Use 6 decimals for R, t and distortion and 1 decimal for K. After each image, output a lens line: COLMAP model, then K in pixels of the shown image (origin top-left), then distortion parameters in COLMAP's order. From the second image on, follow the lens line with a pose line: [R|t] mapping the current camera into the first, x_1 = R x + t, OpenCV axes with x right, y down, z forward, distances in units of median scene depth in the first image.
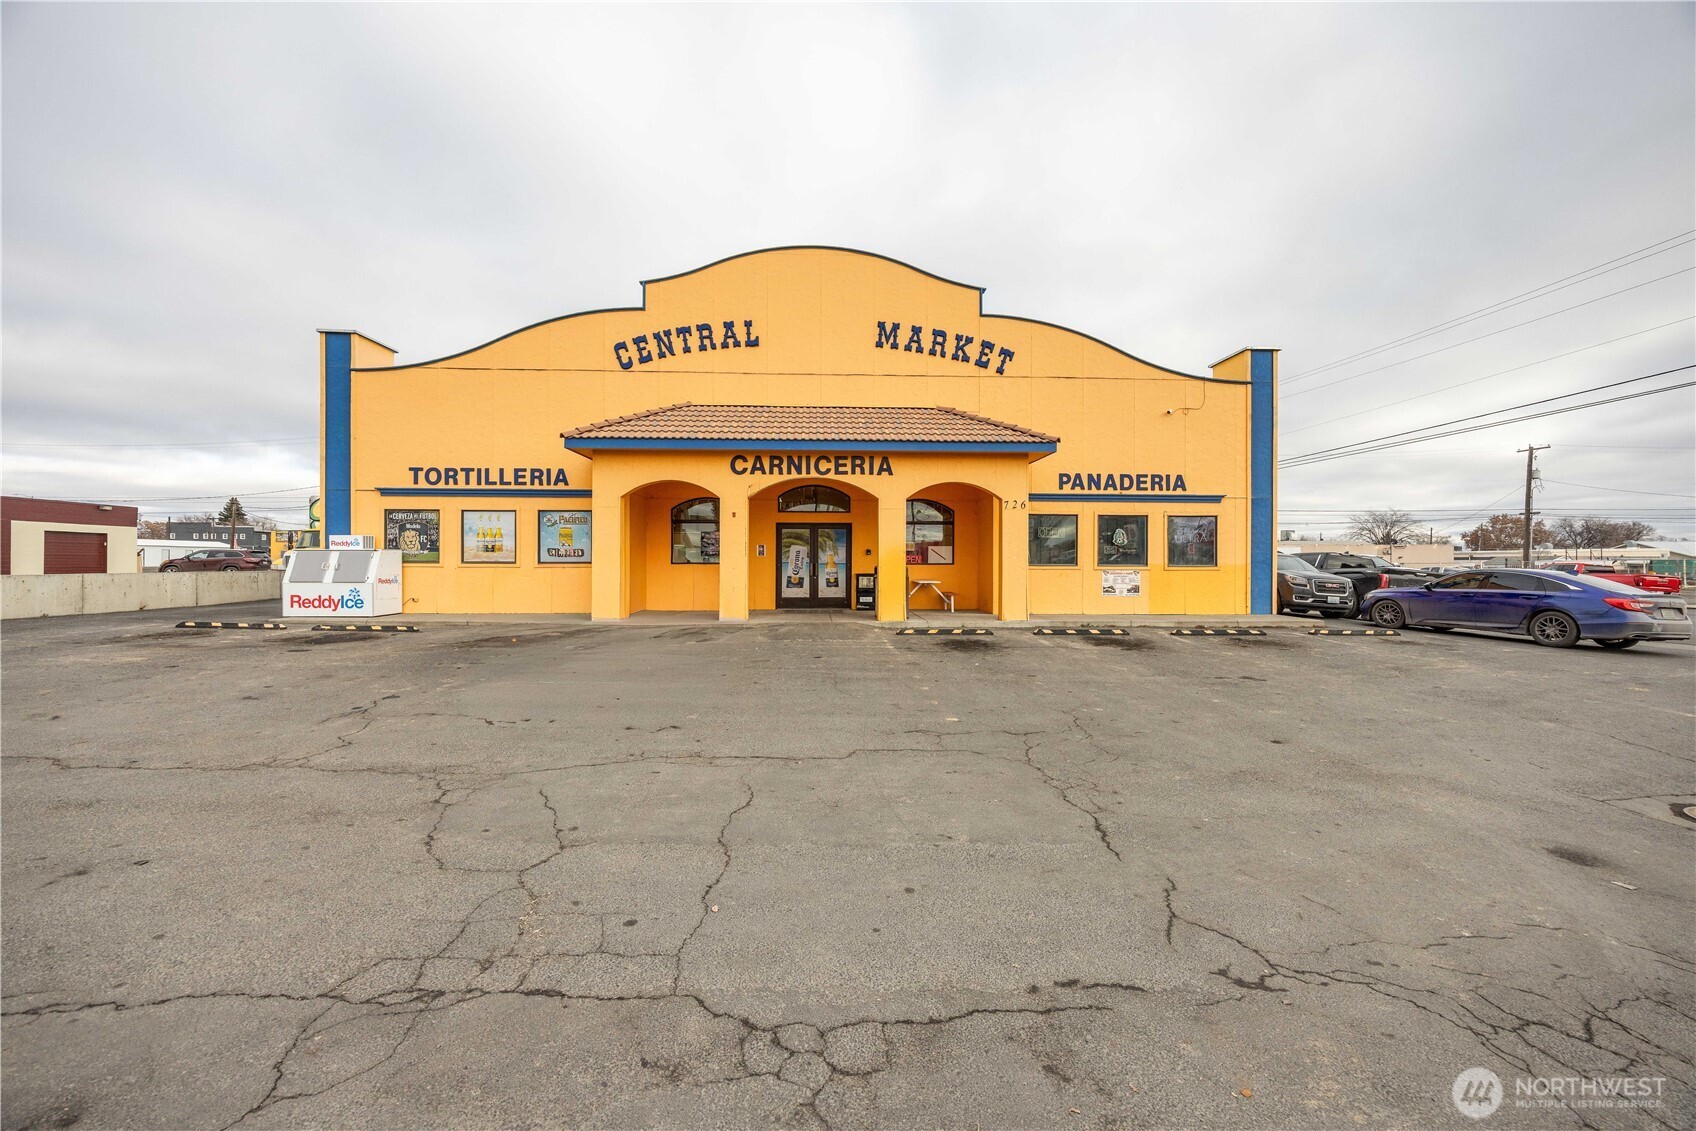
lens RADIAL K [[653.0, 0, 844.8], [0, 653.0, 559.4], [0, 0, 1]] dist [-0.010577, -0.000022]
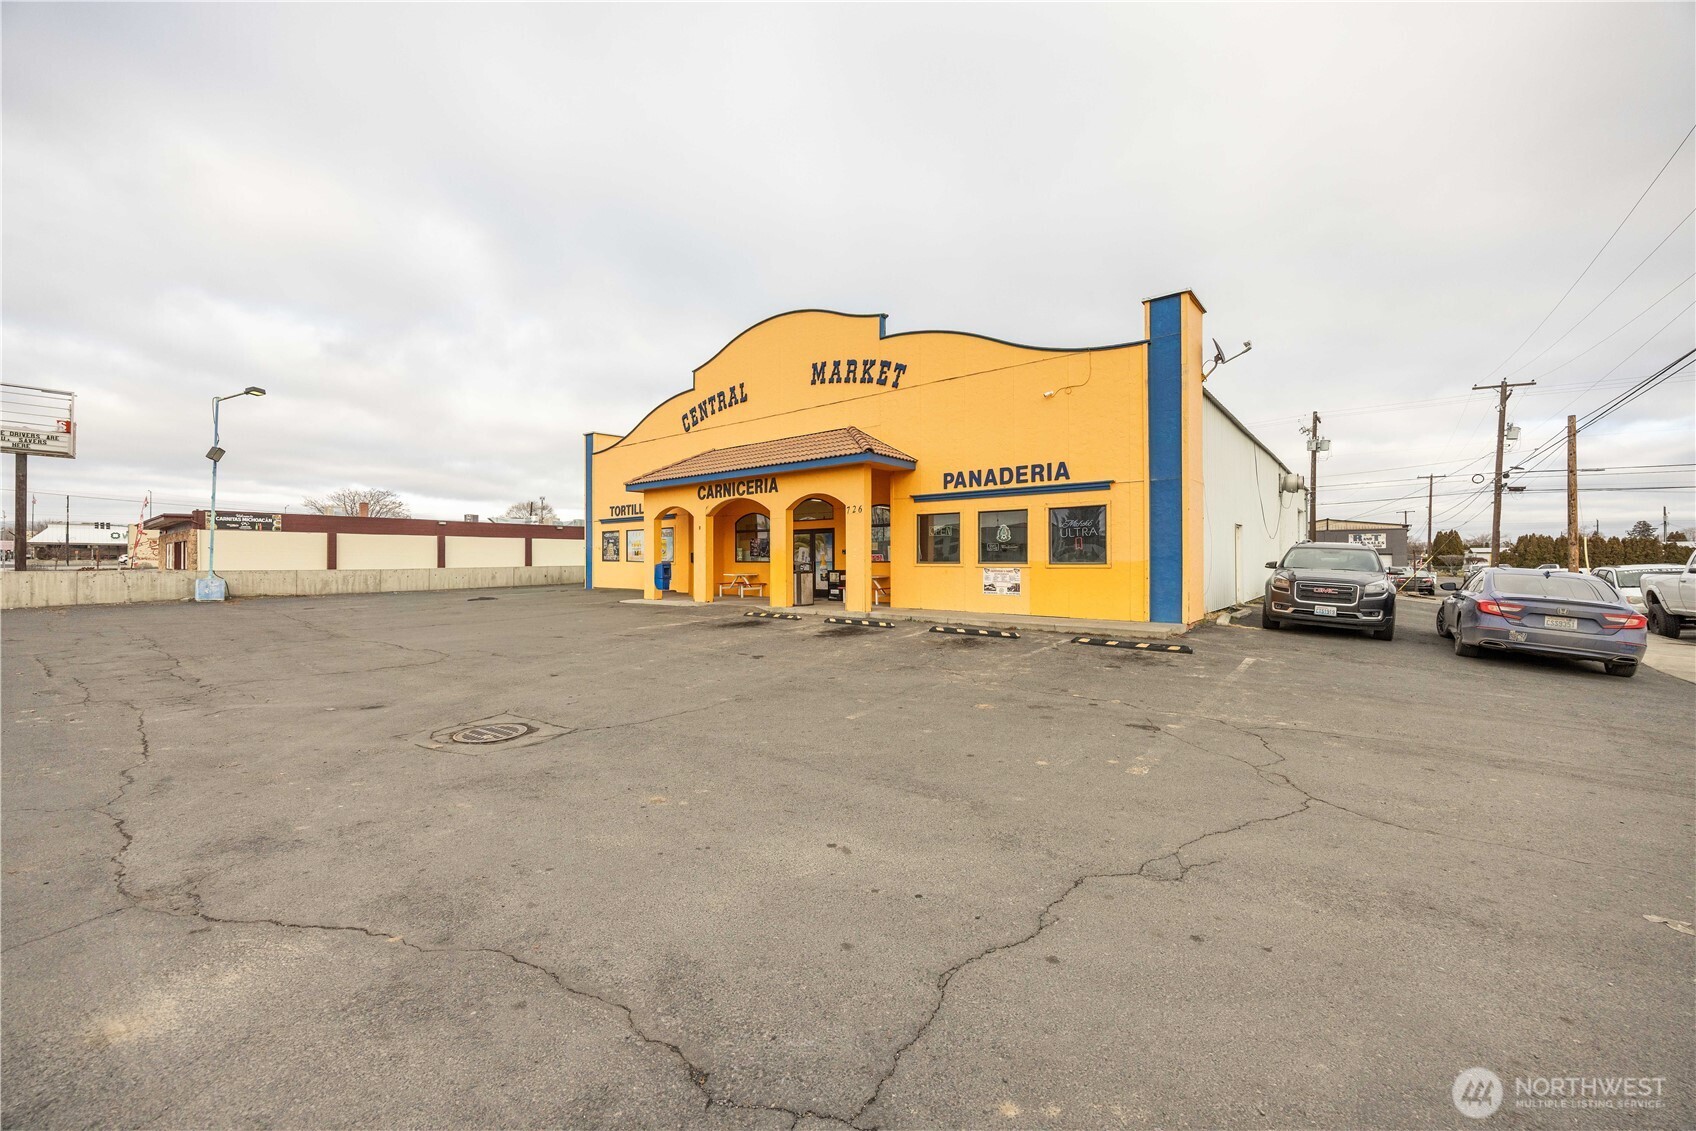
lens RADIAL K [[653.0, 0, 849.2], [0, 653.0, 558.9], [0, 0, 1]] dist [-0.010577, -0.000022]
pose [[0.744614, -0.006332, -0.667465, 0.924268], [0.005719, 0.999979, -0.003106, 0.005386], [0.667471, -0.001504, 0.744635, 0.135961]]
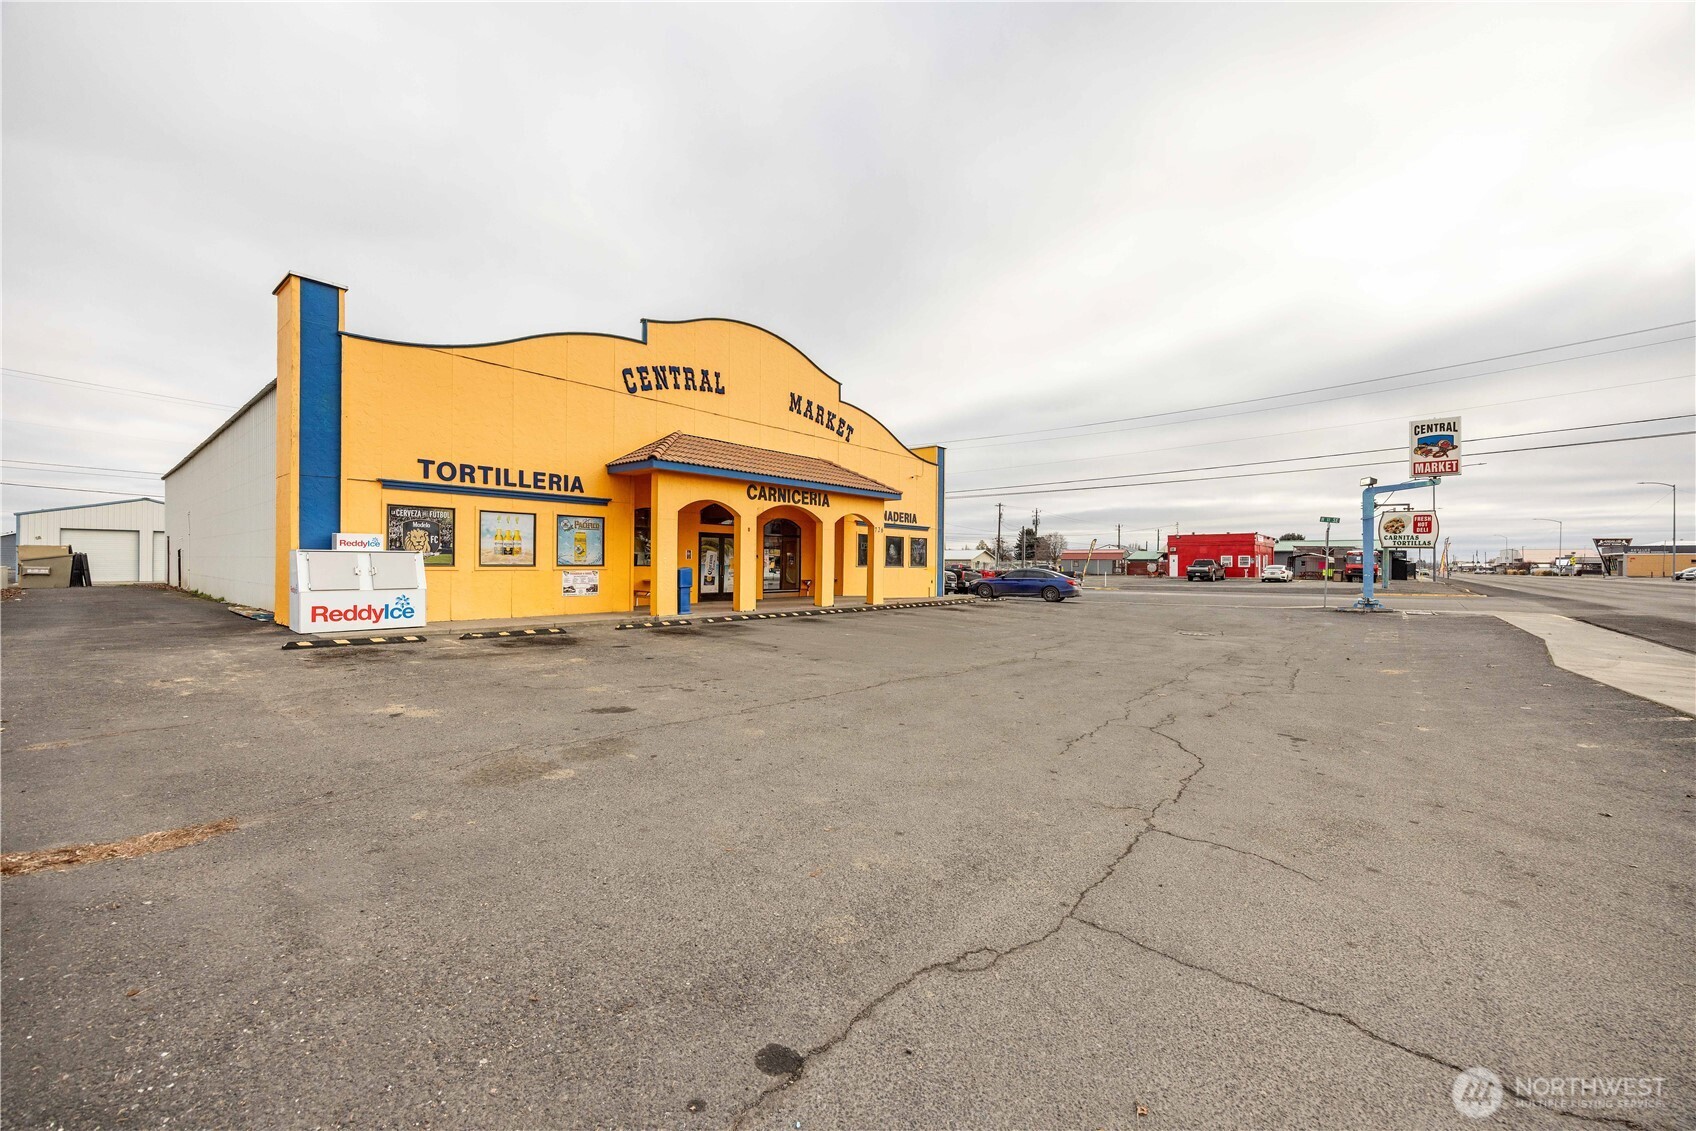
lens RADIAL K [[653.0, 0, 845.5], [0, 653.0, 566.0], [0, 0, 1]] dist [-0.010577, -0.000022]
pose [[0.676560, -0.001885, 0.736386, -0.906112], [-0.007243, 0.999931, 0.009214, -0.006957], [-0.736352, -0.011567, 0.676499, -0.034702]]
